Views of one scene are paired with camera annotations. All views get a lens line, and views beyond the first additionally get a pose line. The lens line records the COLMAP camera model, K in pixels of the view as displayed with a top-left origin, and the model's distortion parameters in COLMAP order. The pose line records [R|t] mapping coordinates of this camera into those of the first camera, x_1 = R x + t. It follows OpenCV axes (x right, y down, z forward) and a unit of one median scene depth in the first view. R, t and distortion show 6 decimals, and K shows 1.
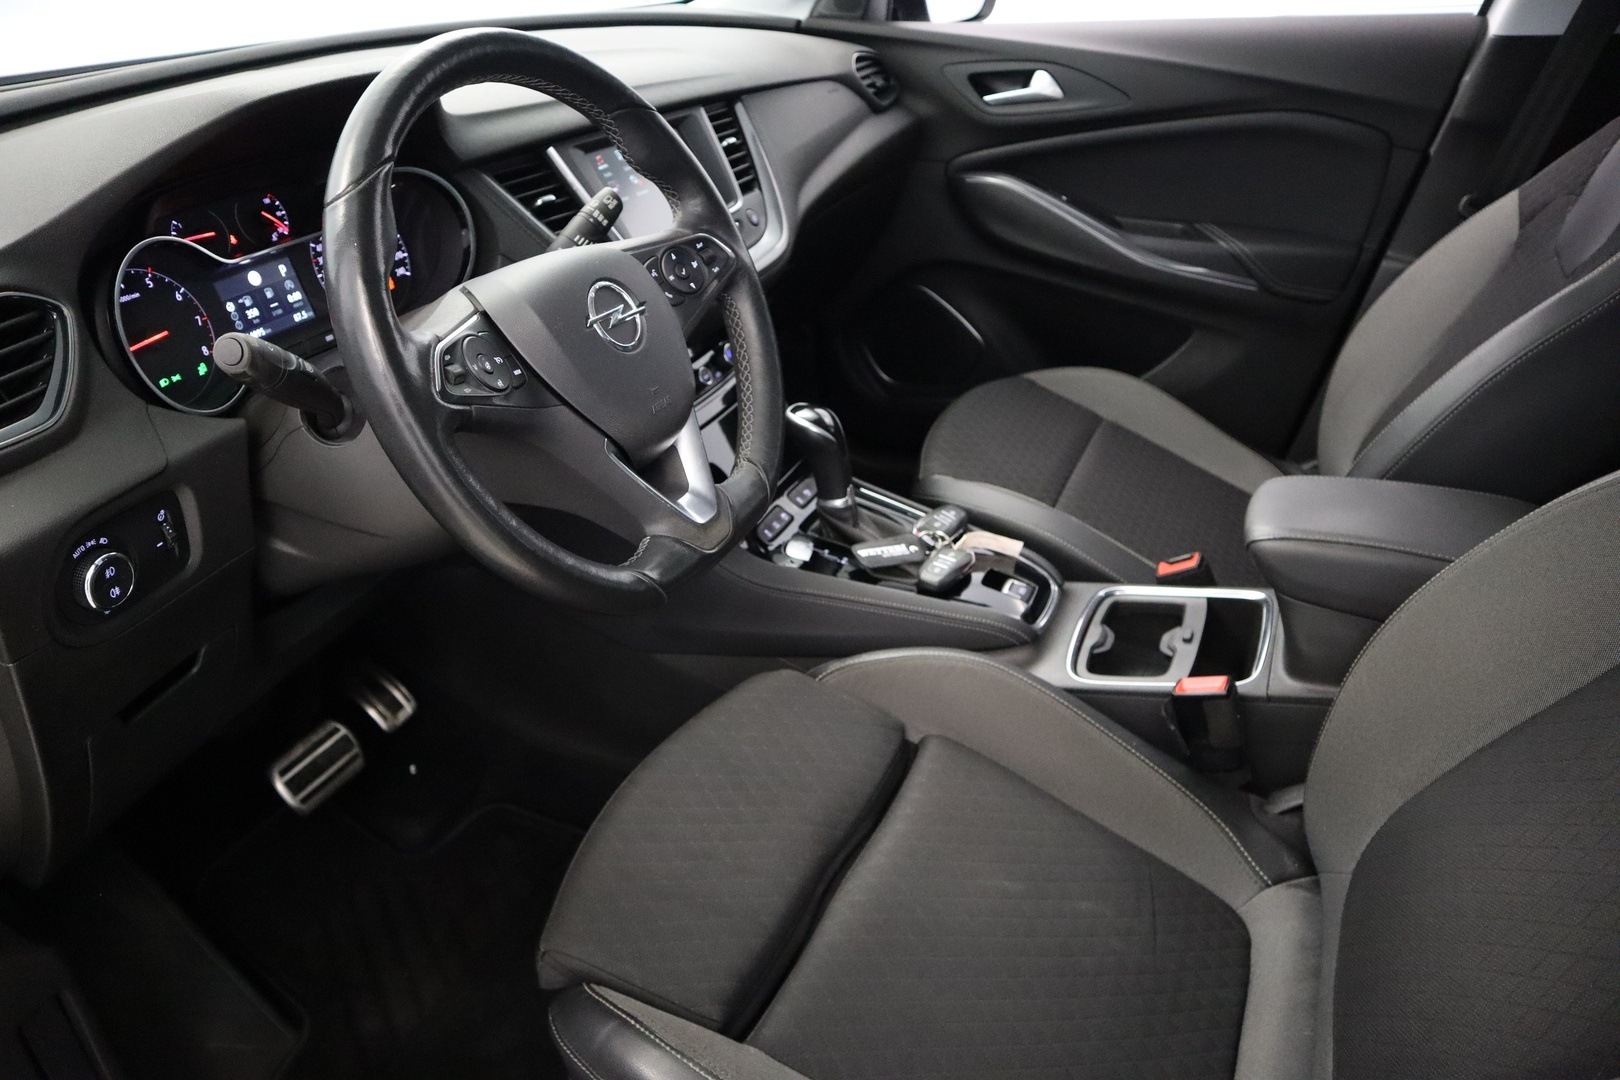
lens RADIAL K [[1181.0, 0, 809.4], [0, 1181.0, 546.1], [0, 0, 1]] dist [-0.035559, 0.040194]
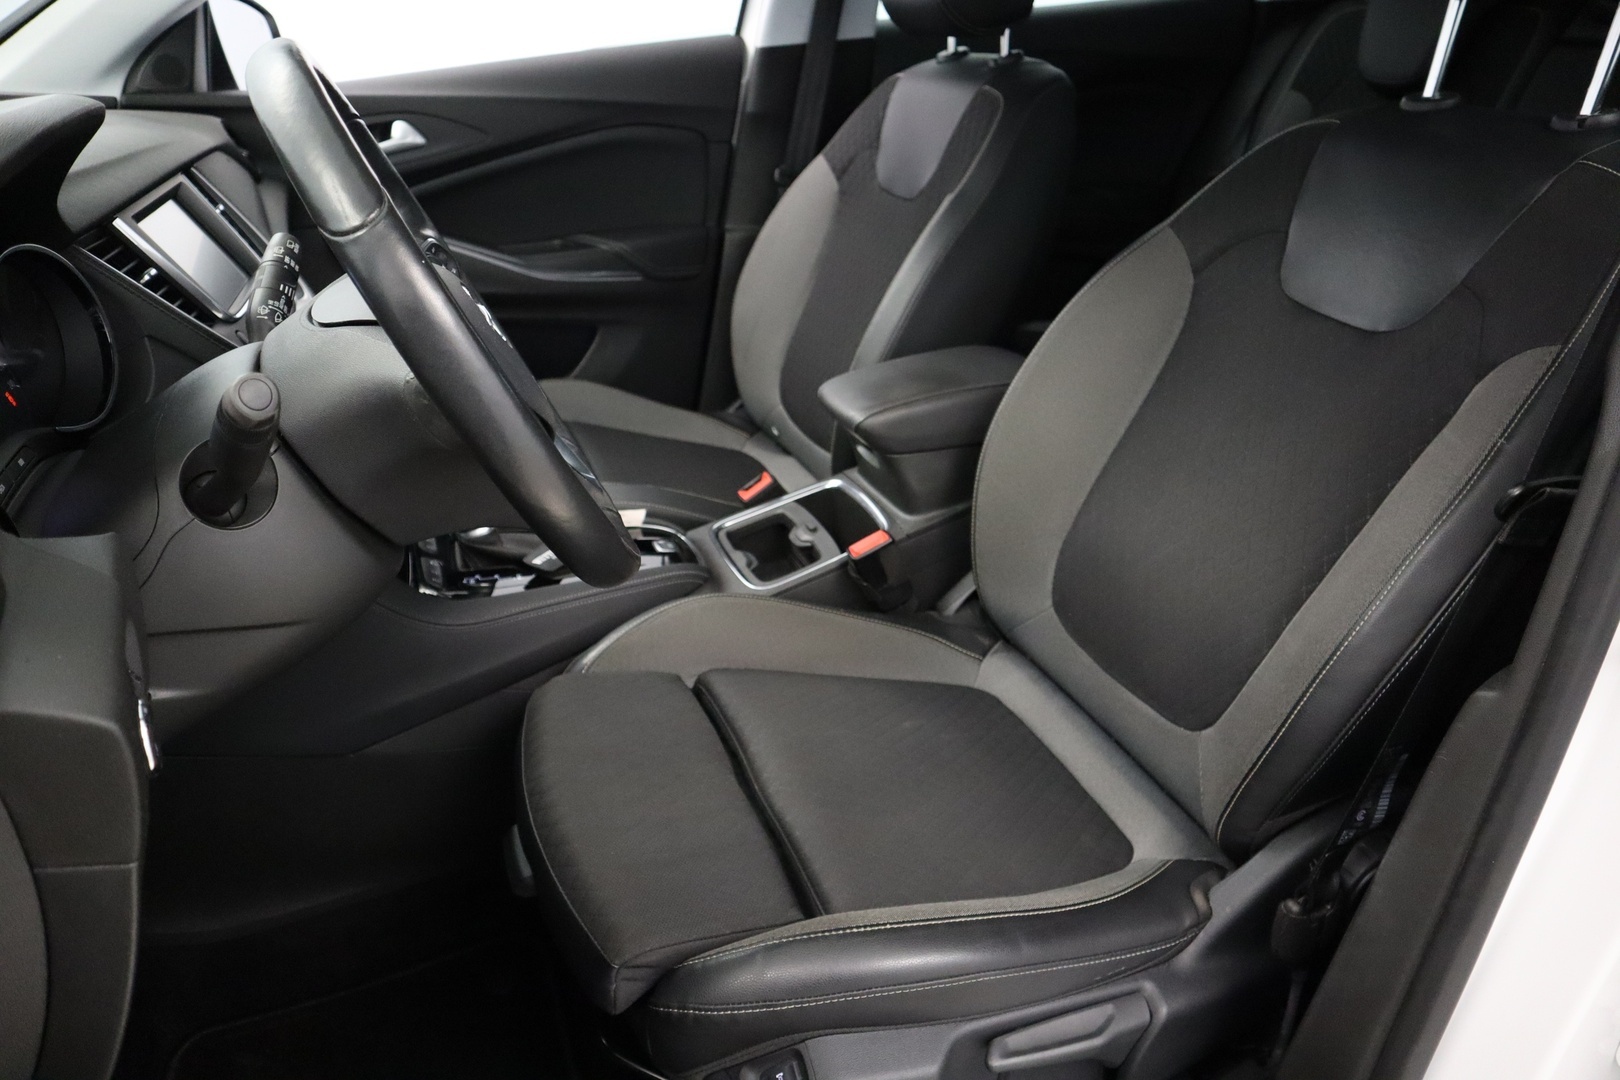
lens RADIAL K [[1181.0, 0, 809.1], [0, 1181.0, 536.8], [0, 0, 1]] dist [-0.035559, 0.040194]
pose [[0.711426, -0.325073, 0.623058, -0.326719], [0.372635, 0.926180, 0.057738, 0.011417], [-0.595833, 0.191097, 0.780042, 0.047796]]
